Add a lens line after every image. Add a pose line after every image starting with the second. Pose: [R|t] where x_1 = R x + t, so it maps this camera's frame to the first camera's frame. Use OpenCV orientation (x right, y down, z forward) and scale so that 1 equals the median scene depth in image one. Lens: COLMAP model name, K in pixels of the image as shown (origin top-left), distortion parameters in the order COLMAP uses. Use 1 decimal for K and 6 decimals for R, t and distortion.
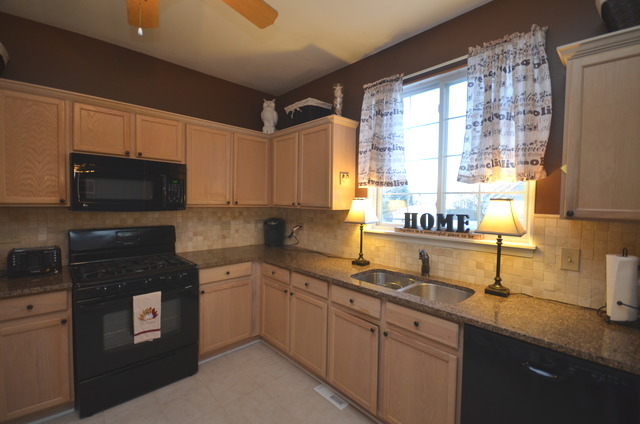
lens RADIAL K [[281.3, 0, 316.1], [0, 281.3, 211.5], [0, 0, 1]] dist [-0.001480, -0.000589]
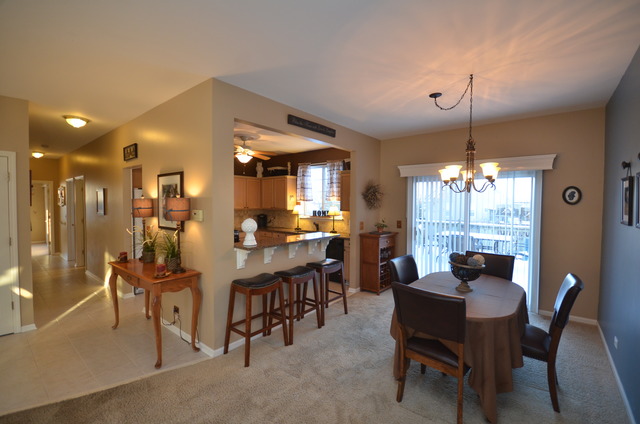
lens RADIAL K [[281.3, 0, 319.9], [0, 281.3, 209.8], [0, 0, 1]] dist [-0.001480, -0.000589]
pose [[0.989761, -0.013293, 0.142113, -0.013931], [0.015553, 0.999769, -0.014810, 0.038584], [-0.141883, 0.016868, 0.989740, -1.751848]]
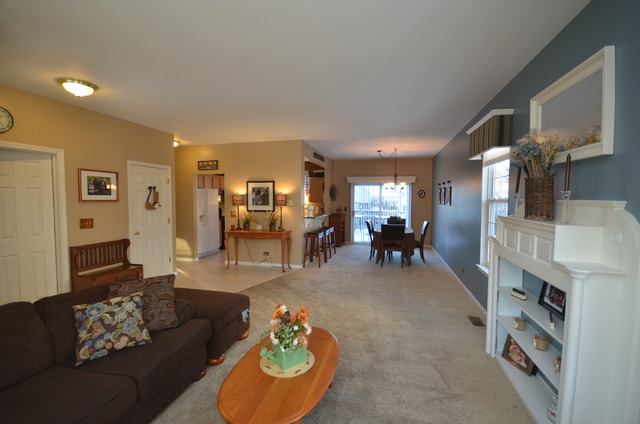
lens RADIAL K [[281.3, 0, 321.1], [0, 281.3, 213.4], [0, 0, 1]] dist [-0.001480, -0.000589]
pose [[0.835736, -0.042071, 0.547517, -1.490749], [0.031818, 0.999096, 0.028204, 0.066239], [-0.548208, -0.006150, 0.836319, -2.736092]]
